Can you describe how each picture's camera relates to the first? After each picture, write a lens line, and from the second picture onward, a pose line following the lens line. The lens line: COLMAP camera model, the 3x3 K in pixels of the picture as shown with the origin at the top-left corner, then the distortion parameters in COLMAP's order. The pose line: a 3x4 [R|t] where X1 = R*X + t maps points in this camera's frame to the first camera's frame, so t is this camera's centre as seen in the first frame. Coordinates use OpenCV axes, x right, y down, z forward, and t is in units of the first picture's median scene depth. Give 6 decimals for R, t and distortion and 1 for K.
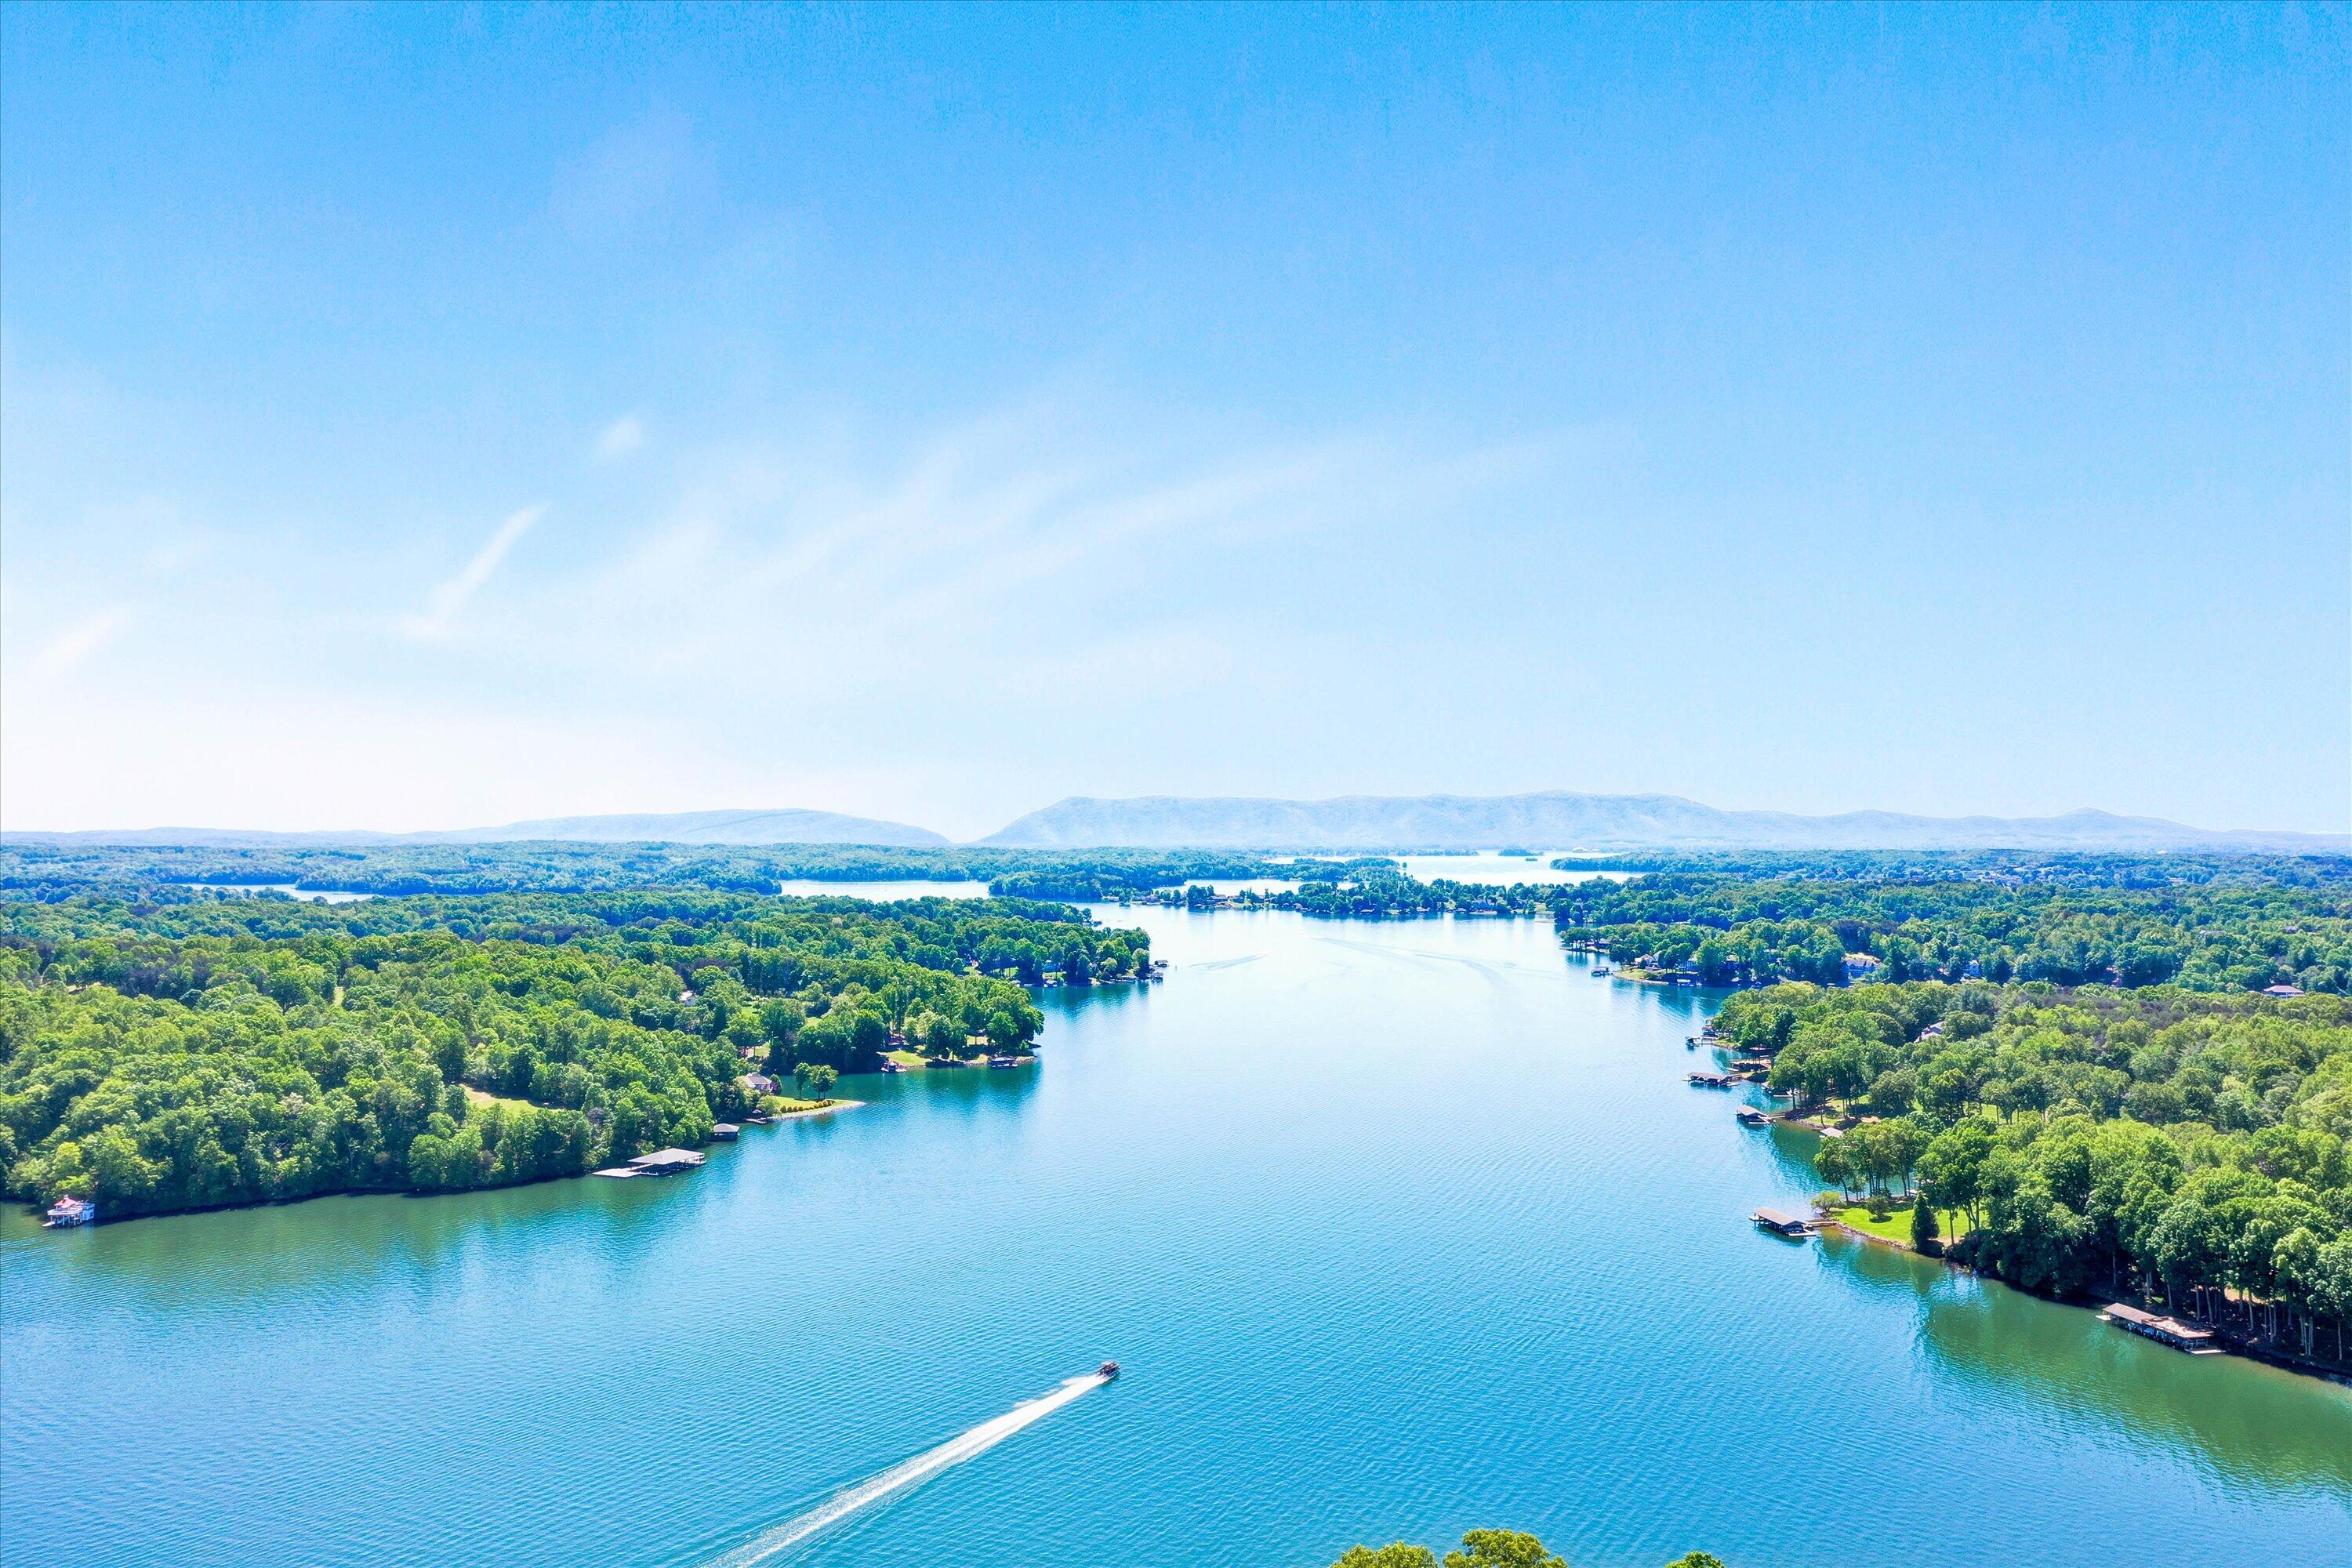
lens RADIAL K [[835.0, 0, 1182.4], [0, 835.0, 787.8], [0, 0, 1]] dist [-0.003051, -0.000300]
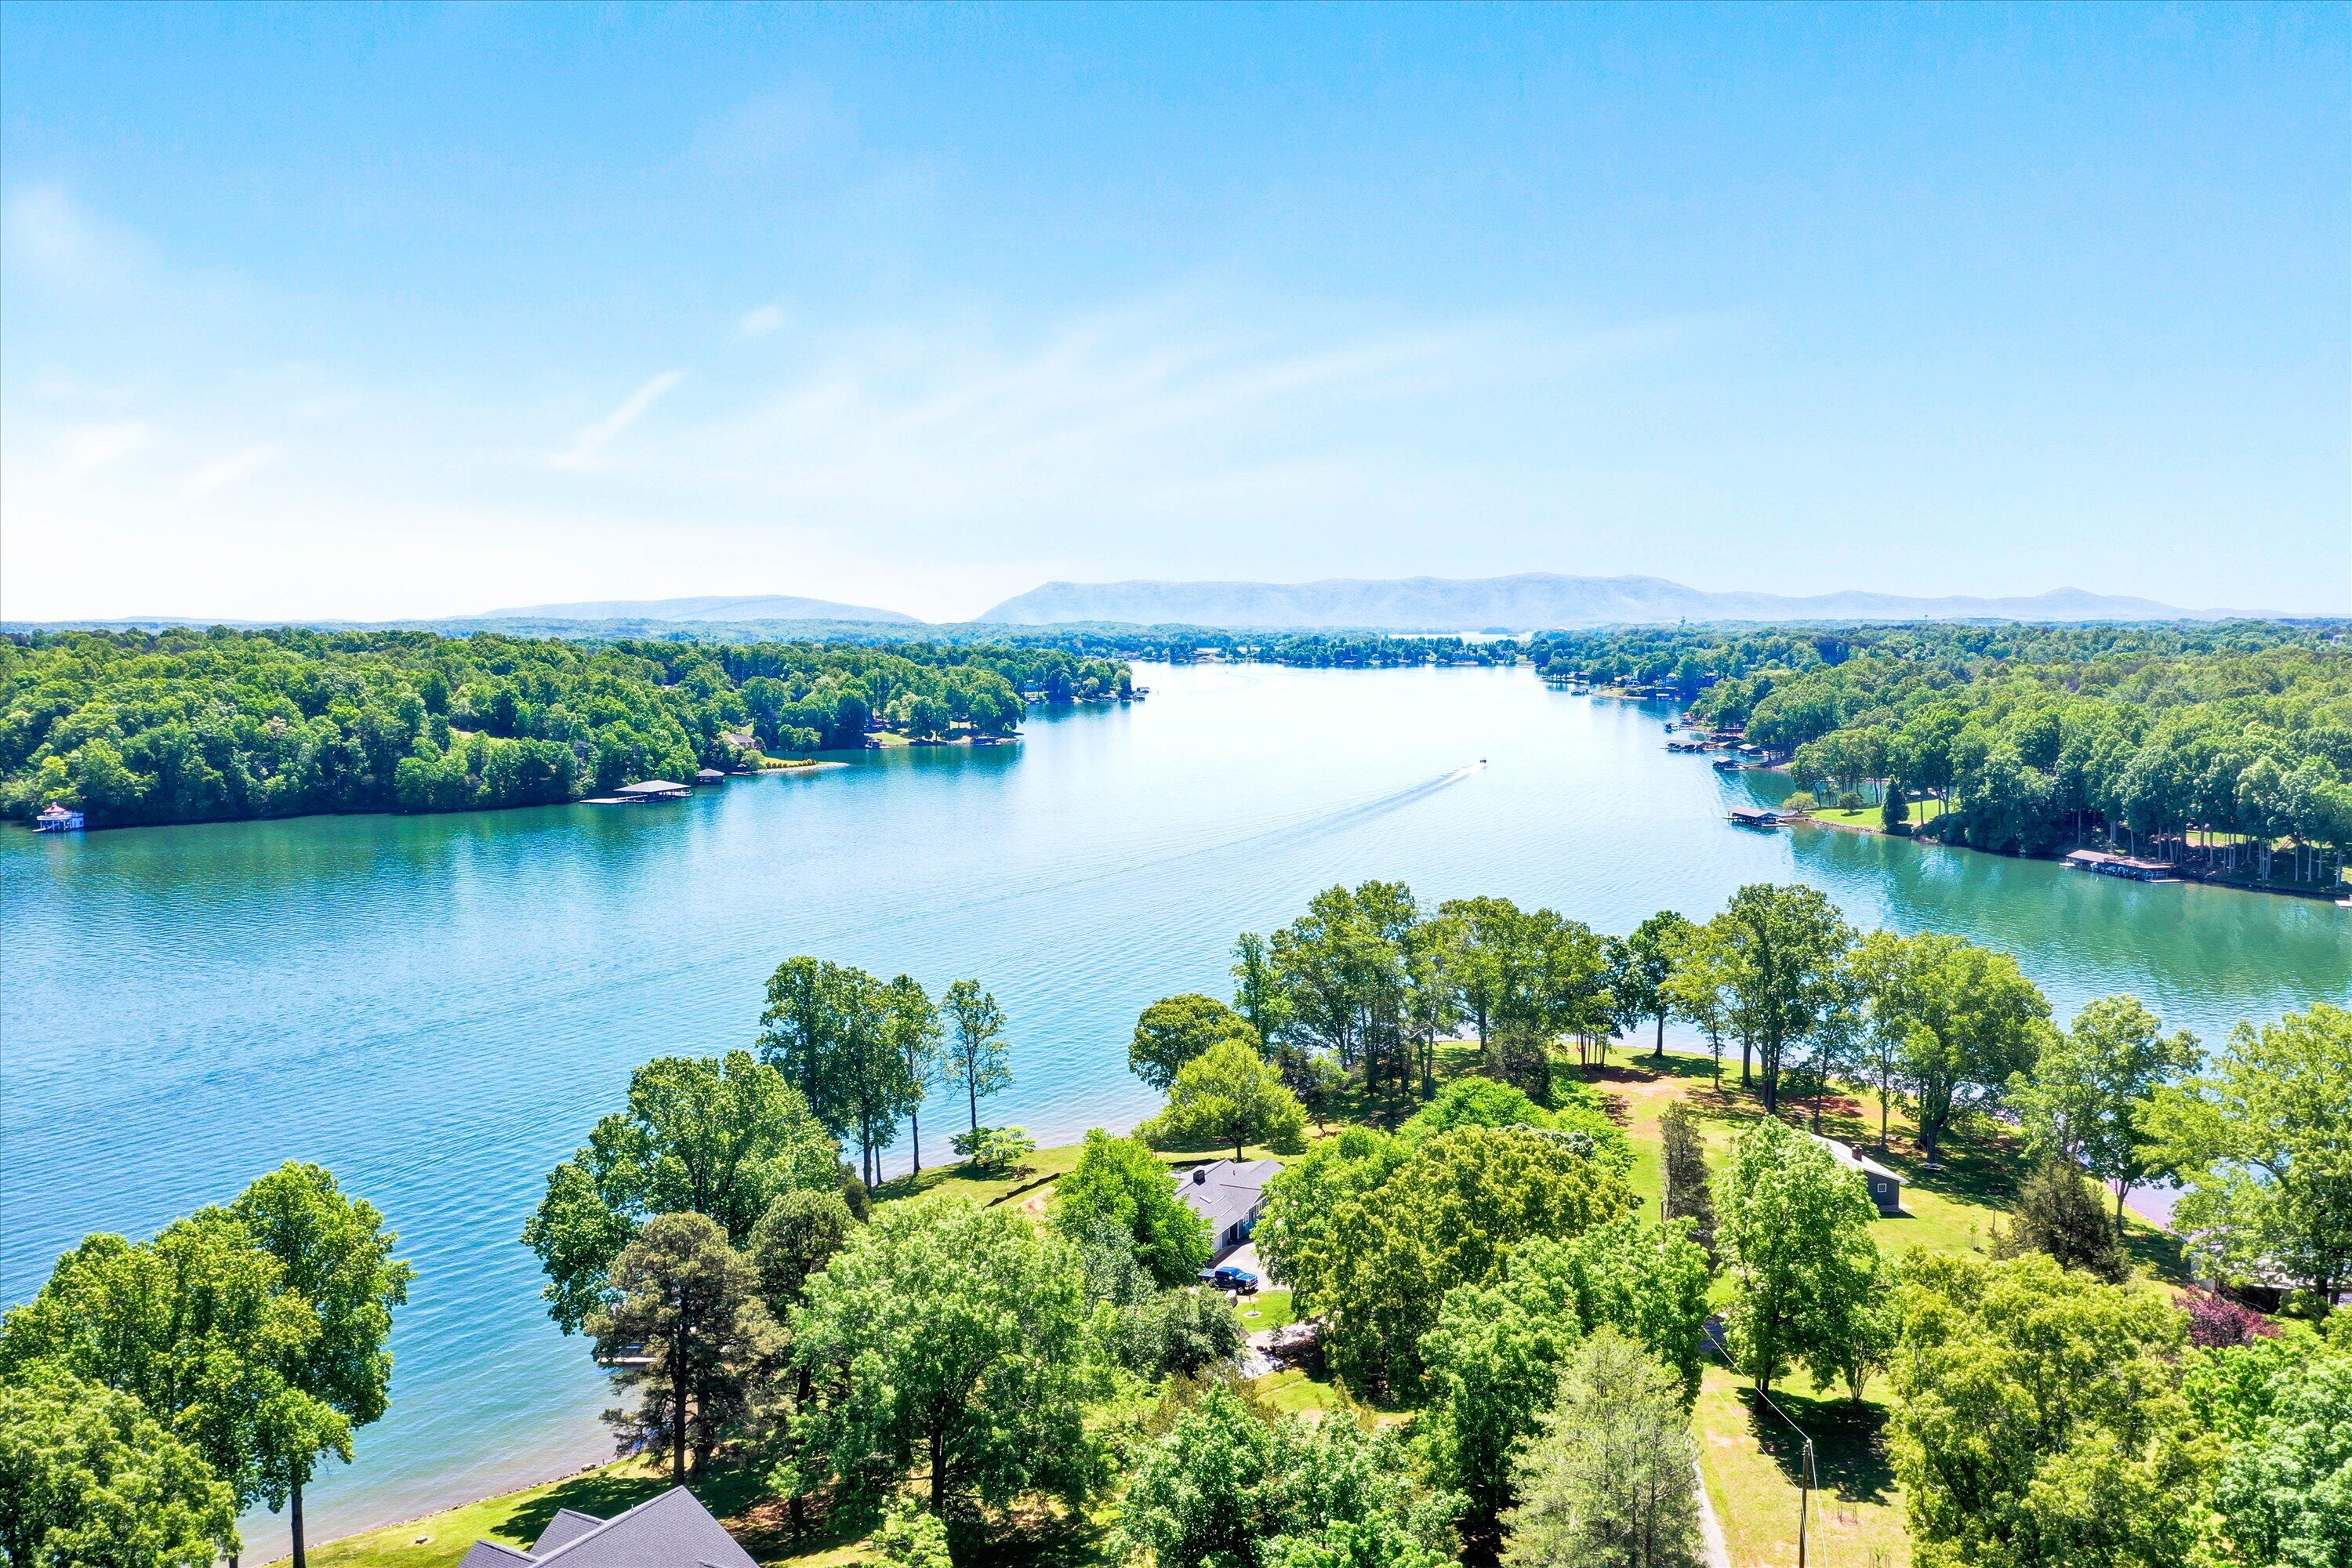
lens RADIAL K [[831.3, 0, 1169.1], [0, 831.3, 805.8], [0, 0, 1]] dist [-0.003657, -0.000144]
pose [[0.999976, -0.005049, 0.004692, 0.000370], [0.004783, 0.998475, 0.054993, 0.419583], [-0.004962, -0.054970, 0.998476, -0.006125]]
